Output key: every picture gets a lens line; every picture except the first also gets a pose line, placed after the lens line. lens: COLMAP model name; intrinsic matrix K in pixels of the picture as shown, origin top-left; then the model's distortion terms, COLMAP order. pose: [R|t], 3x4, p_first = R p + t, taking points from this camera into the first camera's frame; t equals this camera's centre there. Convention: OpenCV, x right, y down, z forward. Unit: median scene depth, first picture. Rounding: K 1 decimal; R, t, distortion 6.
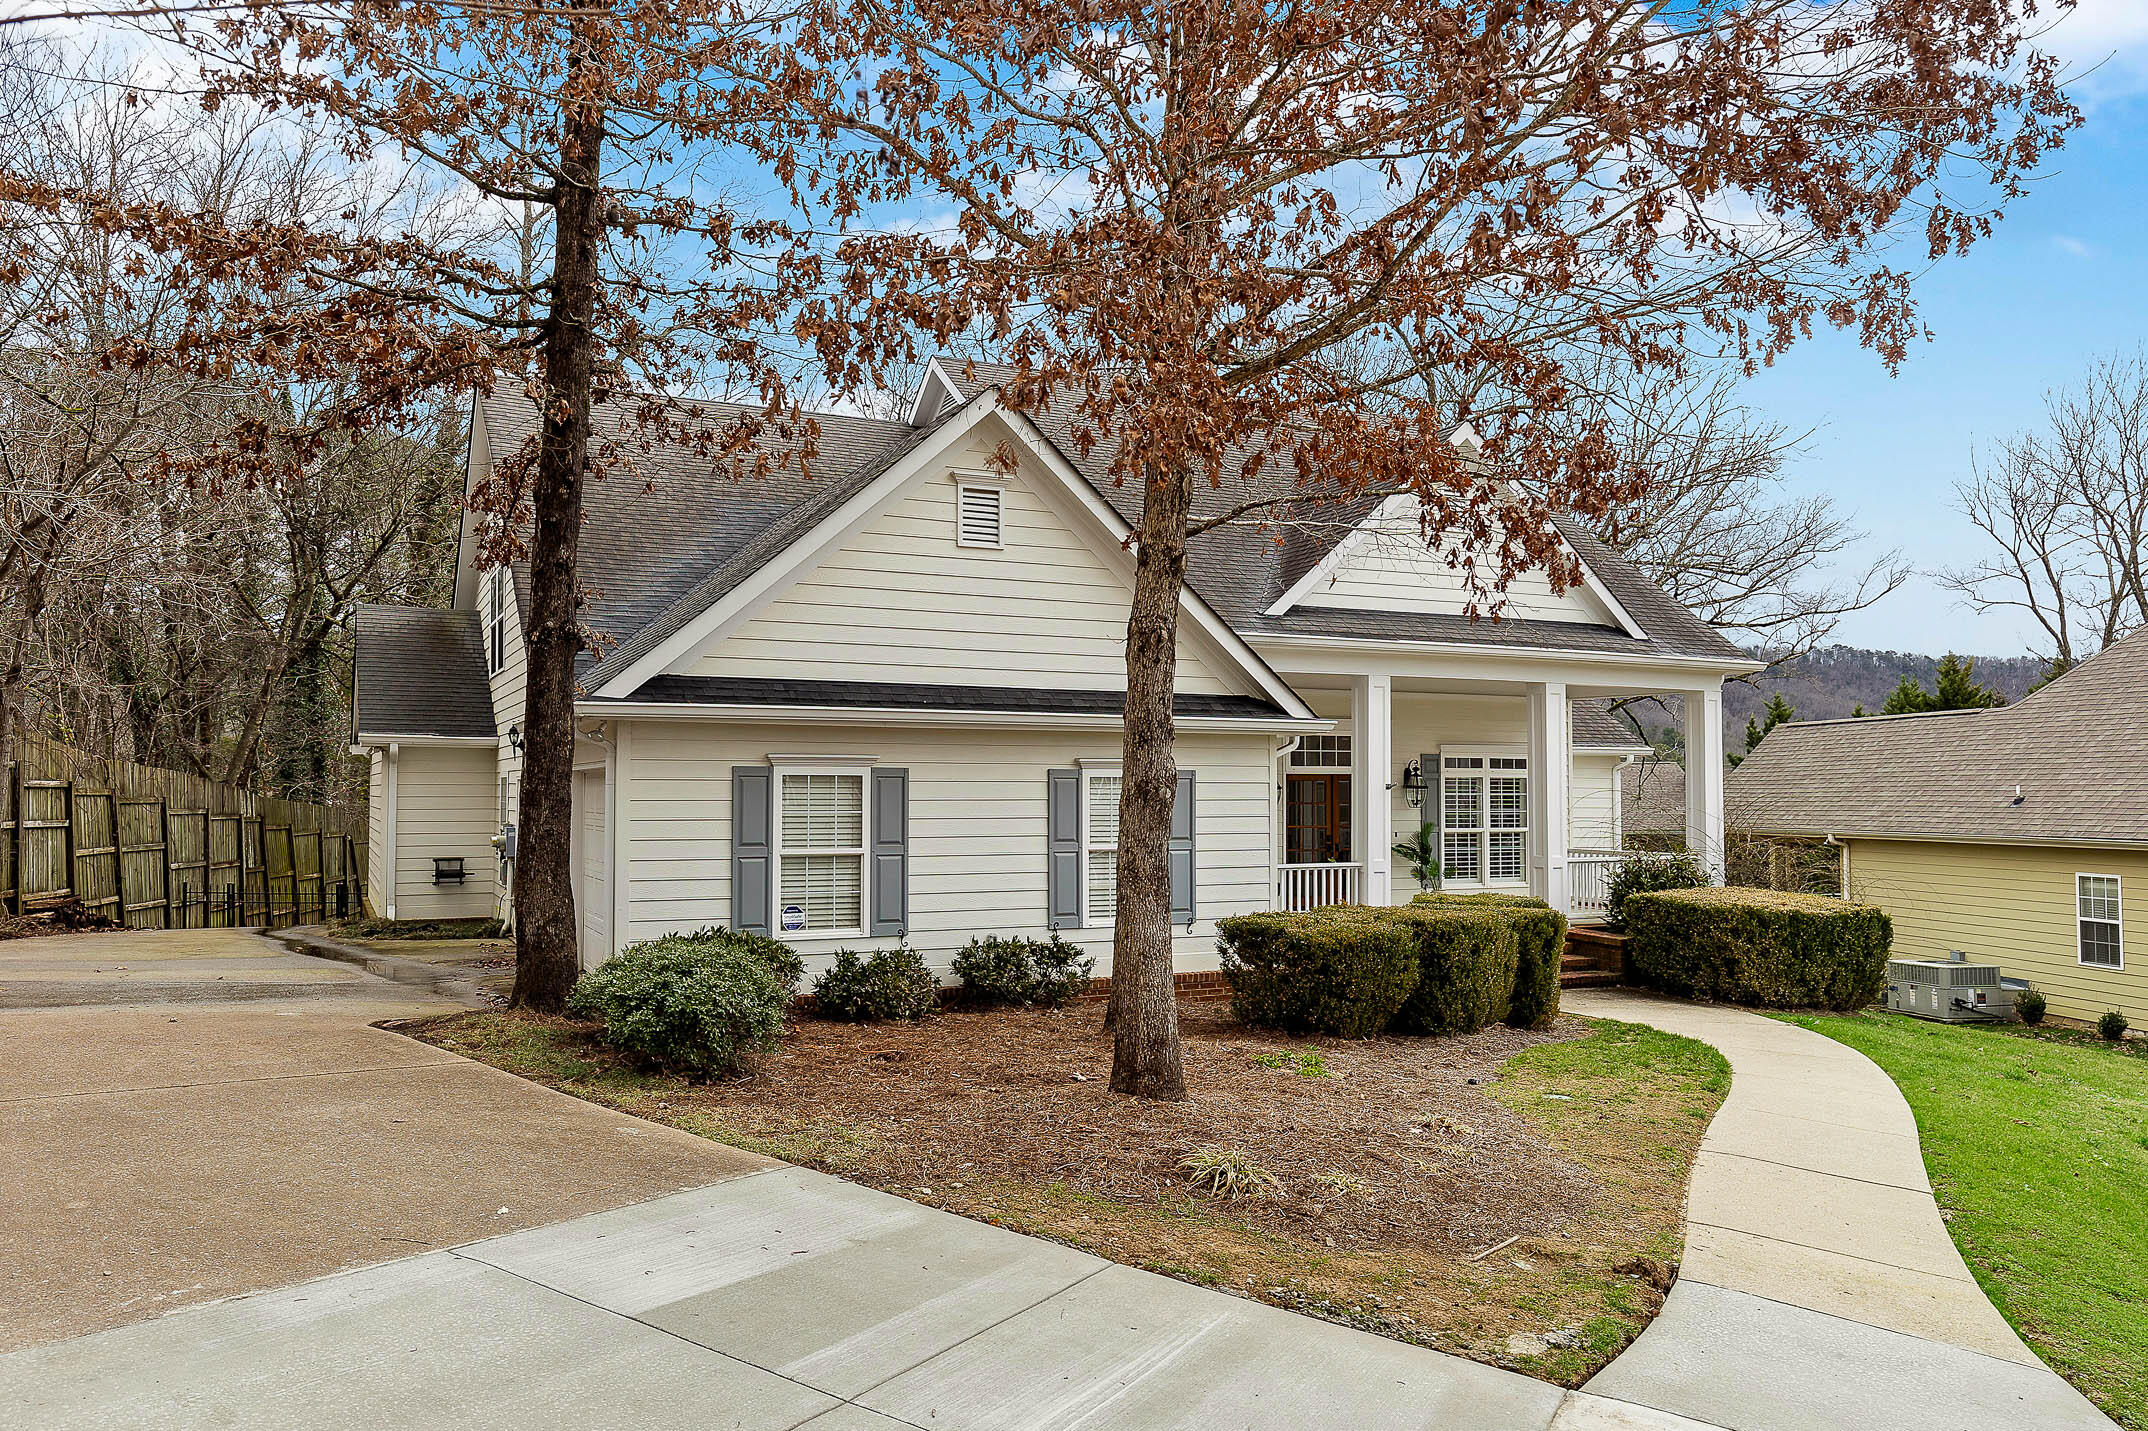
lens RADIAL K [[1528.0, 0, 1074.0], [0, 1528.0, 715.5], [0, 0, 1]] dist [0.007352, -0.000390]
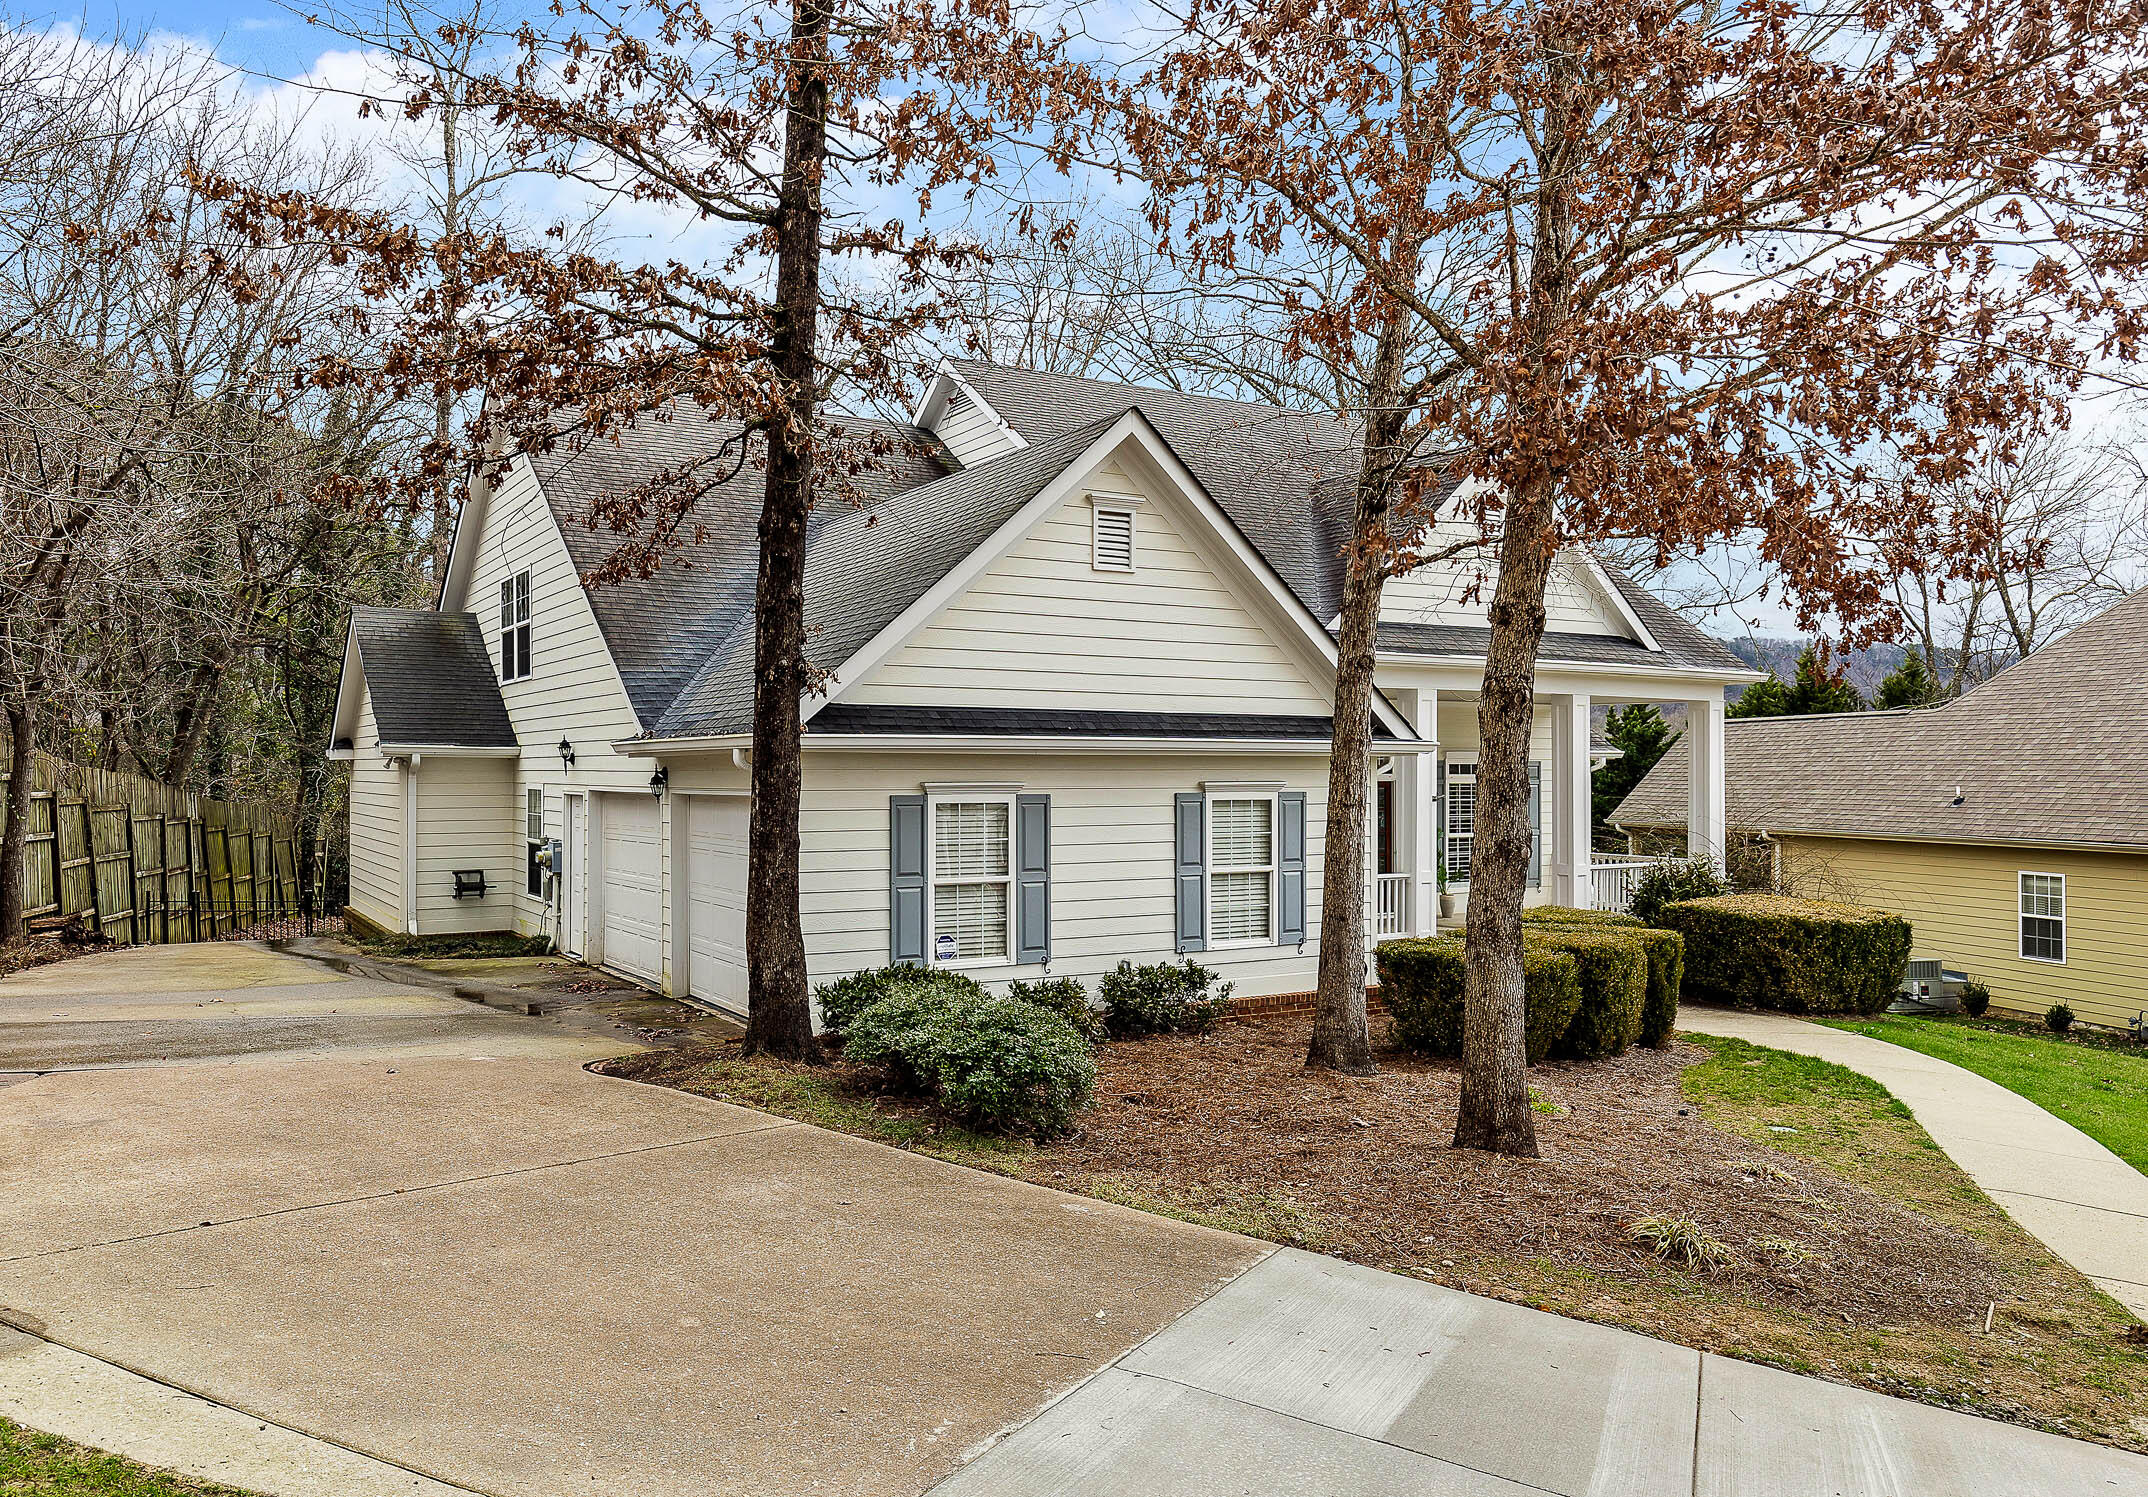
lens RADIAL K [[1523.6, 0, 1074.0], [0, 1523.6, 748.5], [0, 0, 1]] dist [0.013471, -0.006703]
pose [[0.997747, 0.000818, 0.067084, -0.160484], [-0.002730, 0.999593, 0.028413, -0.023775], [-0.067033, -0.028532, 0.997343, 0.011813]]
